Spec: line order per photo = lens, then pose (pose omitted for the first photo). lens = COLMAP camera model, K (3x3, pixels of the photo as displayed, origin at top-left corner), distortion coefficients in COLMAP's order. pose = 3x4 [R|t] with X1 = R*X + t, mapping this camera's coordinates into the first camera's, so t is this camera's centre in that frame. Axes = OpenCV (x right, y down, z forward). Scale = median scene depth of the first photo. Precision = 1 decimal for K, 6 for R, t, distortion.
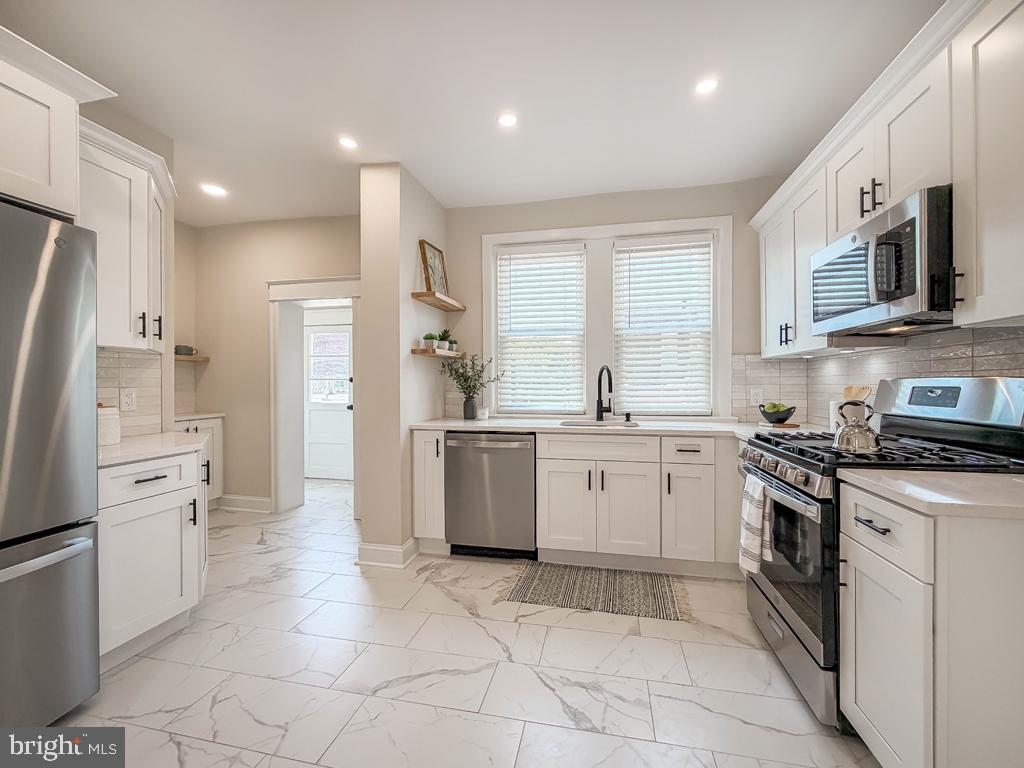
lens RADIAL K [[420.3, 0, 510.8], [0, 420.3, 399.4], [0, 0, 1]] dist [0.000652, -0.000029]
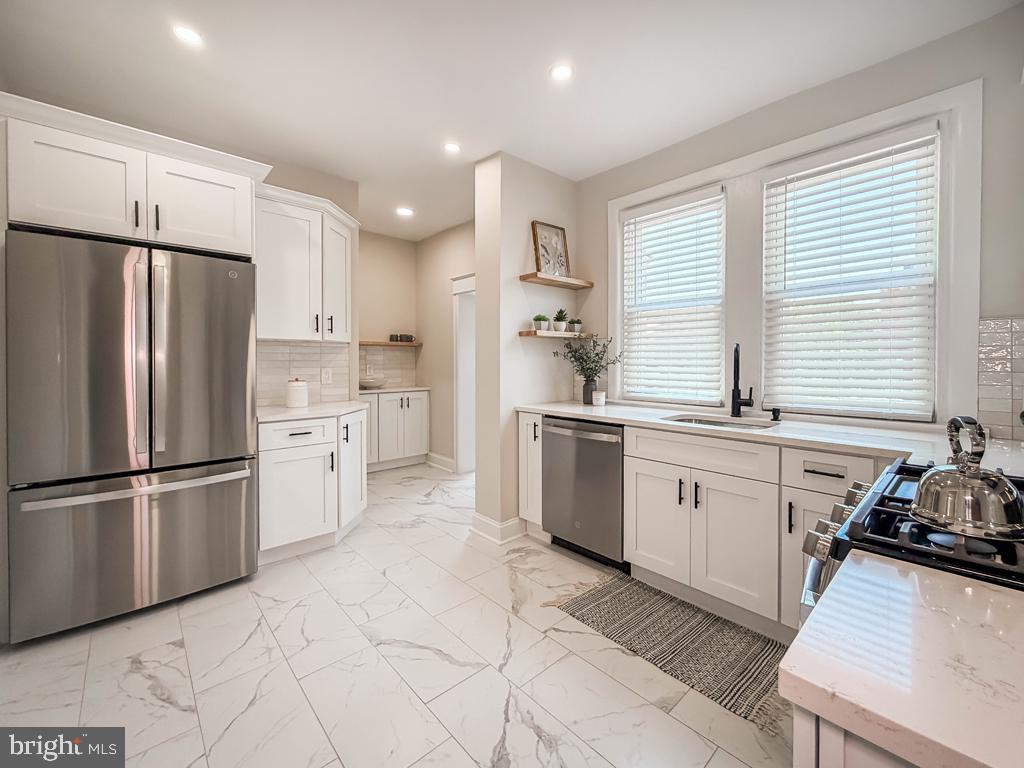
lens RADIAL K [[421.1, 0, 517.2], [0, 421.1, 379.5], [0, 0, 1]] dist [0.001149, 0.000132]
pose [[0.820775, 0.027025, -0.570611, 0.334596], [-0.024515, 0.999626, 0.012081, -0.016171], [0.570725, 0.004072, 0.821131, 0.161881]]
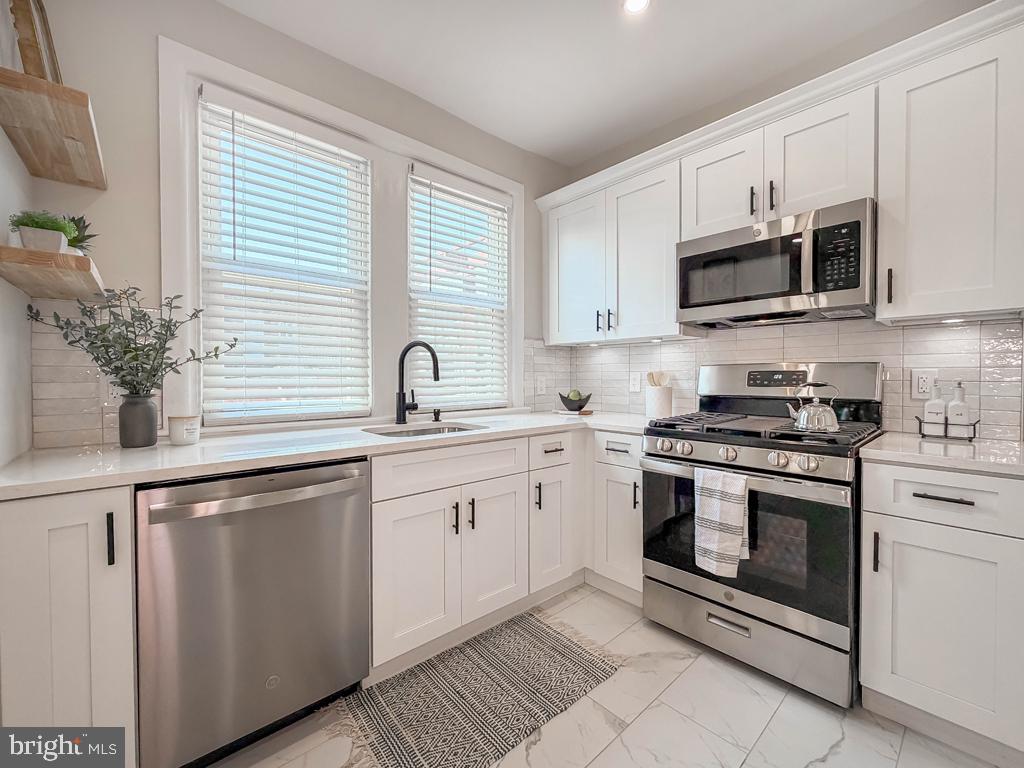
lens RADIAL K [[434.2, 0, 500.2], [0, 434.2, 386.3], [0, 0, 1]] dist [0.007565, -0.000022]
pose [[0.591276, -0.014335, 0.806342, -0.263209], [0.028838, 0.999578, -0.003377, -0.002133], [-0.805953, 0.025250, 0.591440, 0.487513]]
